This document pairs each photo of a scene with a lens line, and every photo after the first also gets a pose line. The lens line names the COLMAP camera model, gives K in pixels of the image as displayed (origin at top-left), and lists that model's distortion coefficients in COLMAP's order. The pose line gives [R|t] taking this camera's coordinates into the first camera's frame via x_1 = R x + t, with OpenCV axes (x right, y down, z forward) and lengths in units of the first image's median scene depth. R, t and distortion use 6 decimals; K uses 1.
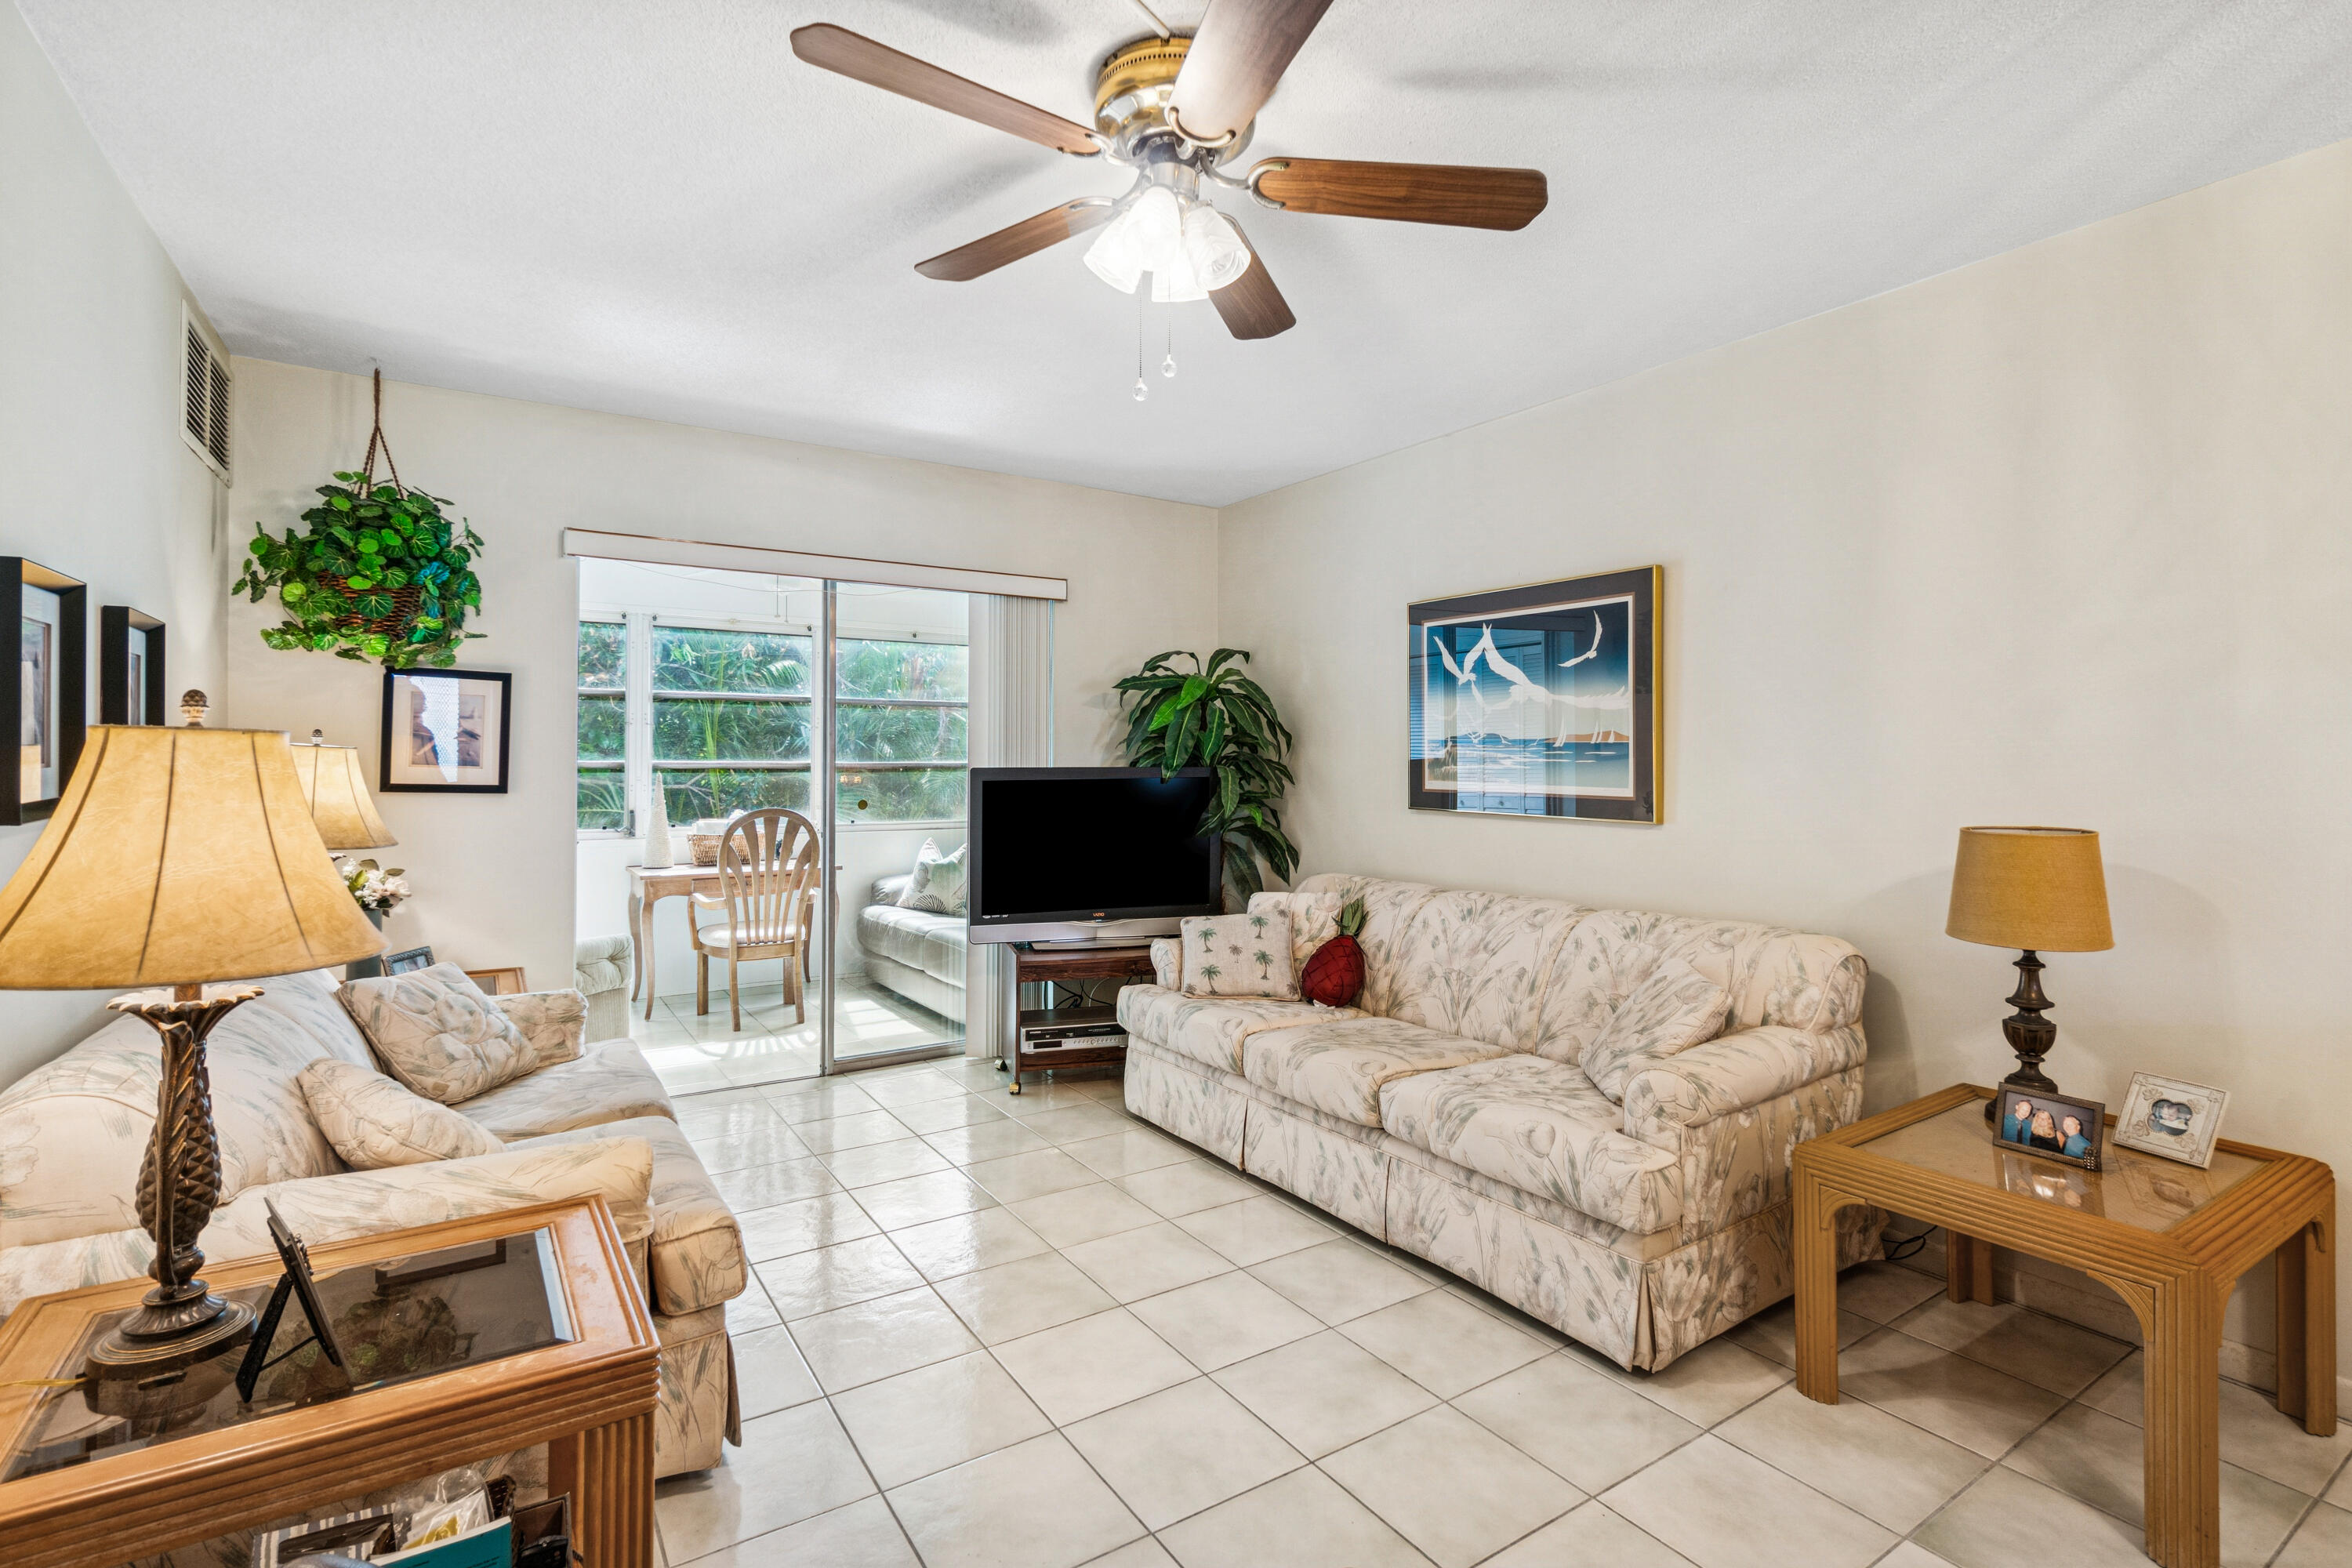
lens RADIAL K [[1125.2, 0, 1196.6], [0, 1125.2, 763.0], [0, 0, 1]] dist [-0.009051, 0.000863]
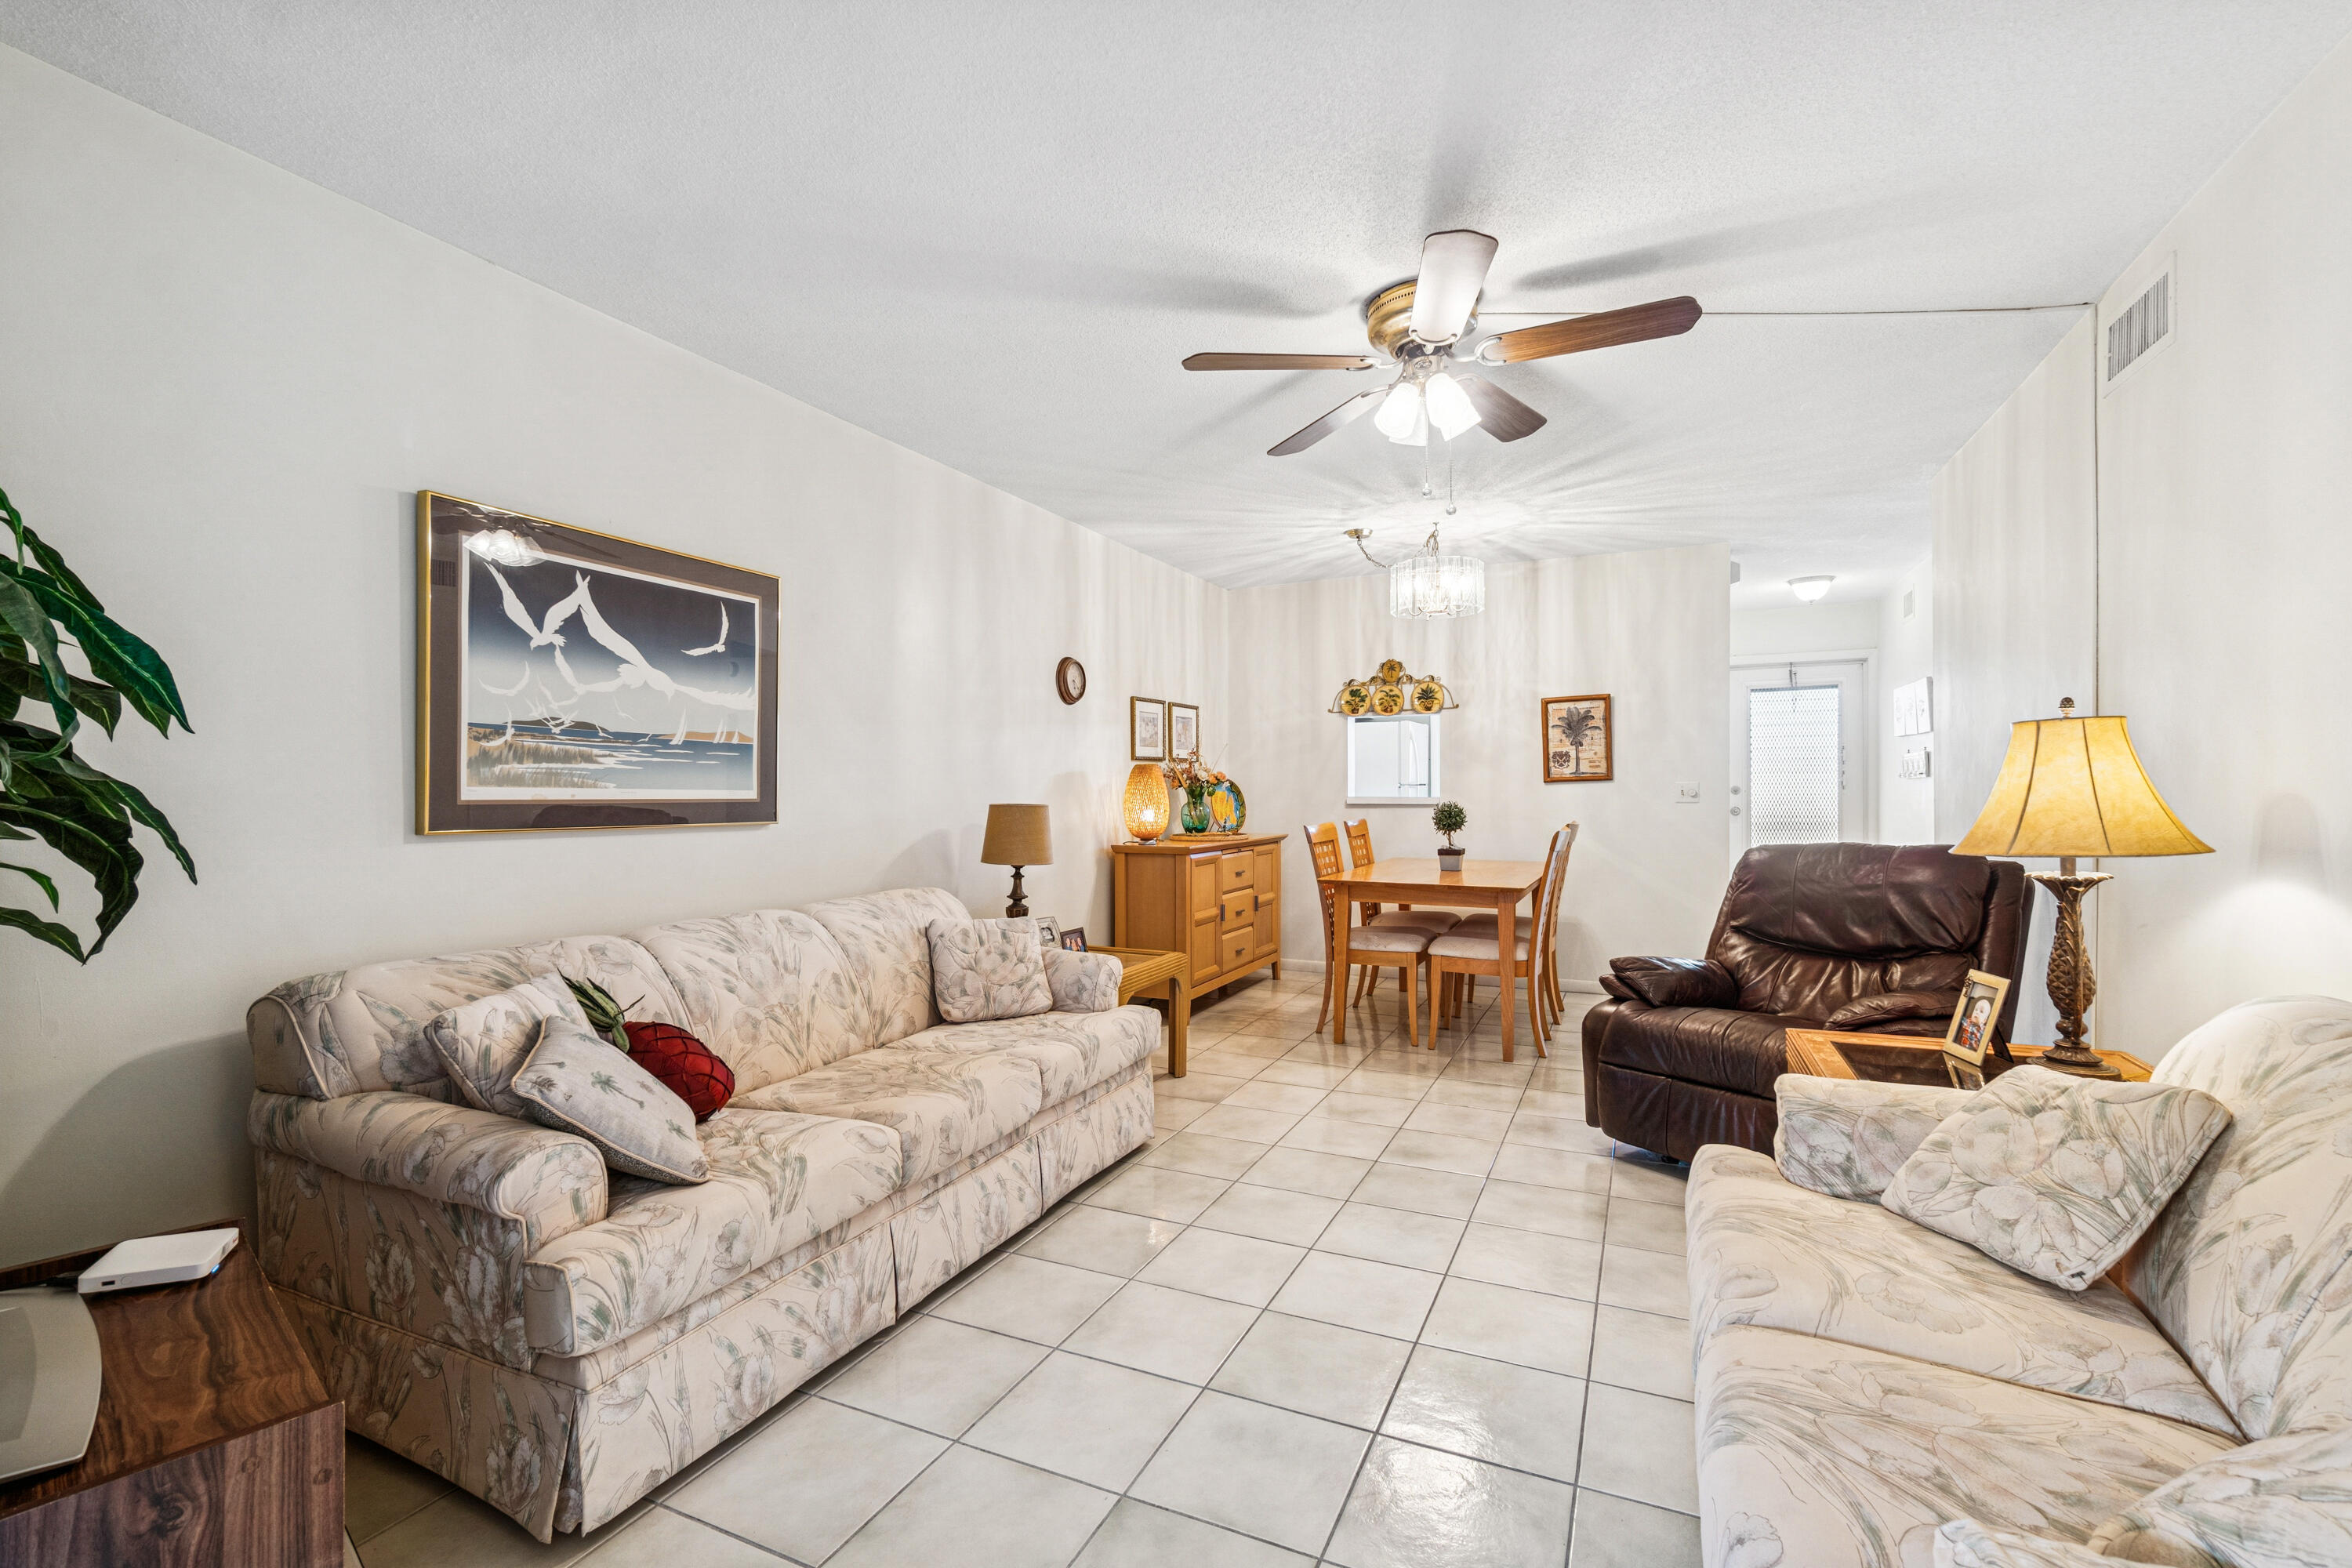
lens RADIAL K [[1053.7, 0, 1146.8], [0, 1053.7, 807.3], [0, 0, 1]] dist [-0.008743, 0.002612]
pose [[-0.514348, -0.013036, 0.857482, -0.578617], [0.008173, 0.999765, 0.020102, 0.021148], [-0.857542, 0.017347, -0.514121, 1.135970]]
